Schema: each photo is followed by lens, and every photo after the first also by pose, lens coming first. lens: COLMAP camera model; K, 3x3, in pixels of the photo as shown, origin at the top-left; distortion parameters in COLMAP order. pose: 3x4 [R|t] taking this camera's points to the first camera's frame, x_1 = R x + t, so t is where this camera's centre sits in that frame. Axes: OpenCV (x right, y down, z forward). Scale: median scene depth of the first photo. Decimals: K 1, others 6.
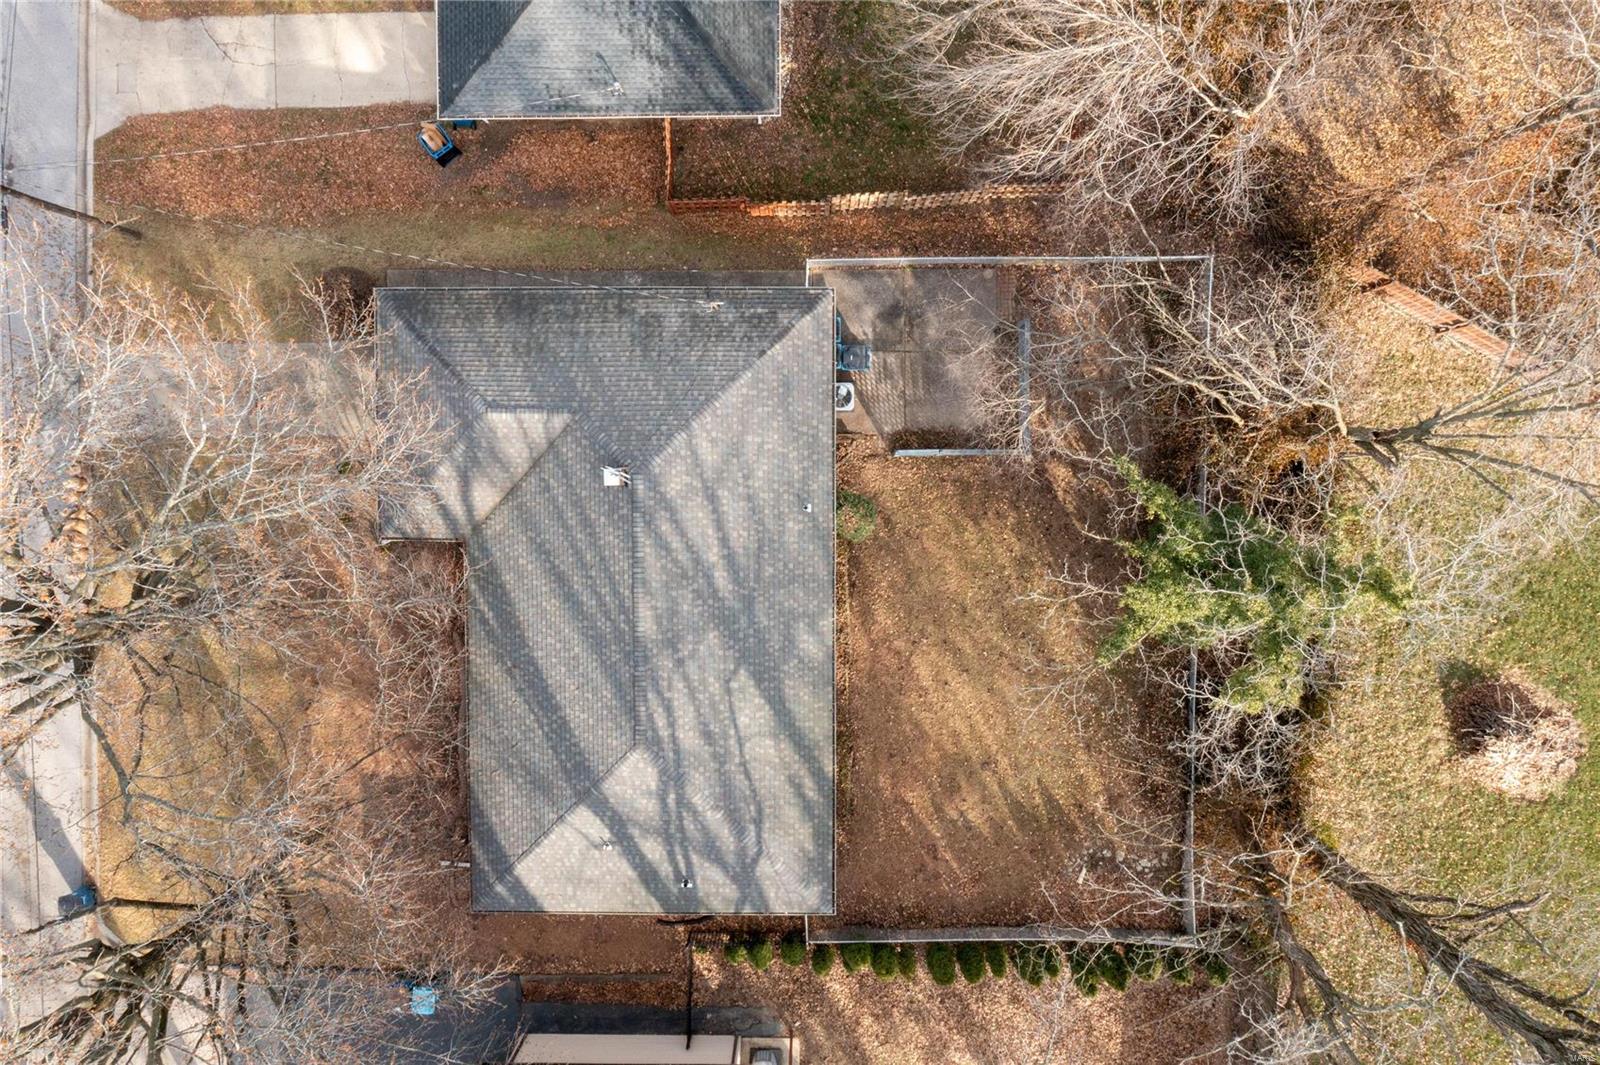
lens RADIAL K [[1143.1, 0, 800.0], [0, 1143.1, 532.5], [0, 0, 1]] dist [-0.029447, 0.002488]
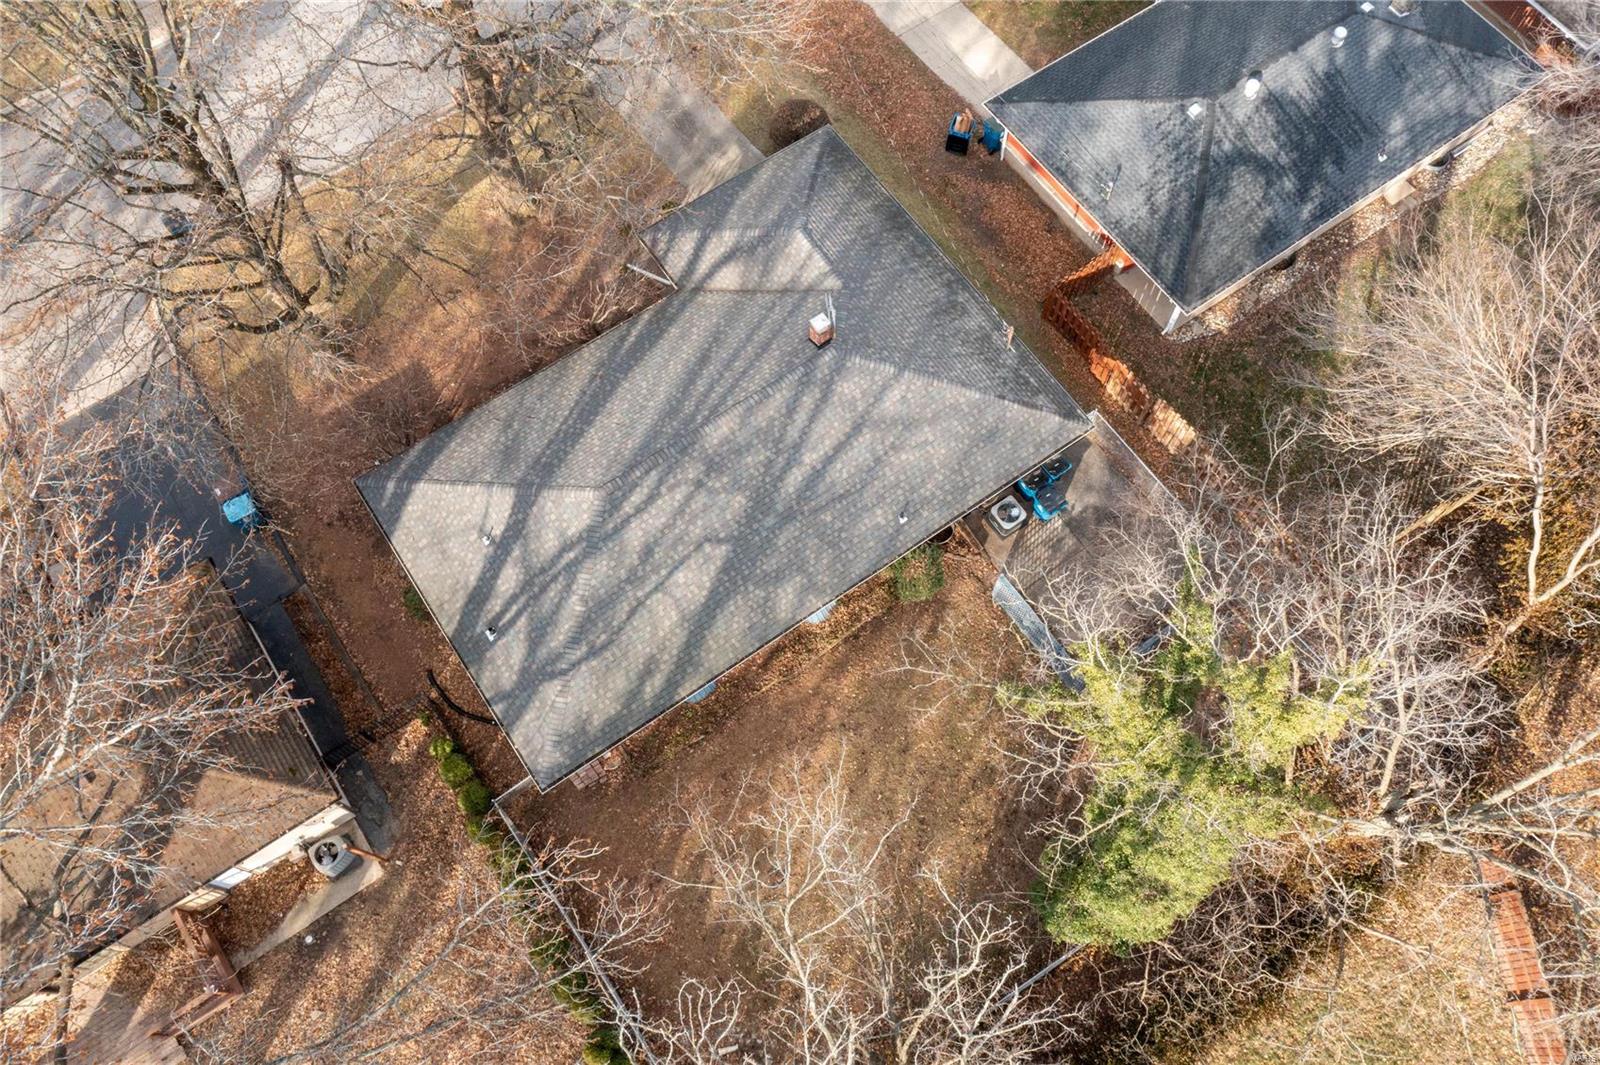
lens RADIAL K [[1143.1, 0, 800.0], [0, 1143.1, 532.5], [0, 0, 1]] dist [-0.029447, 0.002488]
pose [[0.564706, 0.774211, -0.285839, 0.239929], [-0.824628, 0.515439, -0.233047, 0.279029], [-0.033095, 0.367314, 0.929508, 0.116038]]
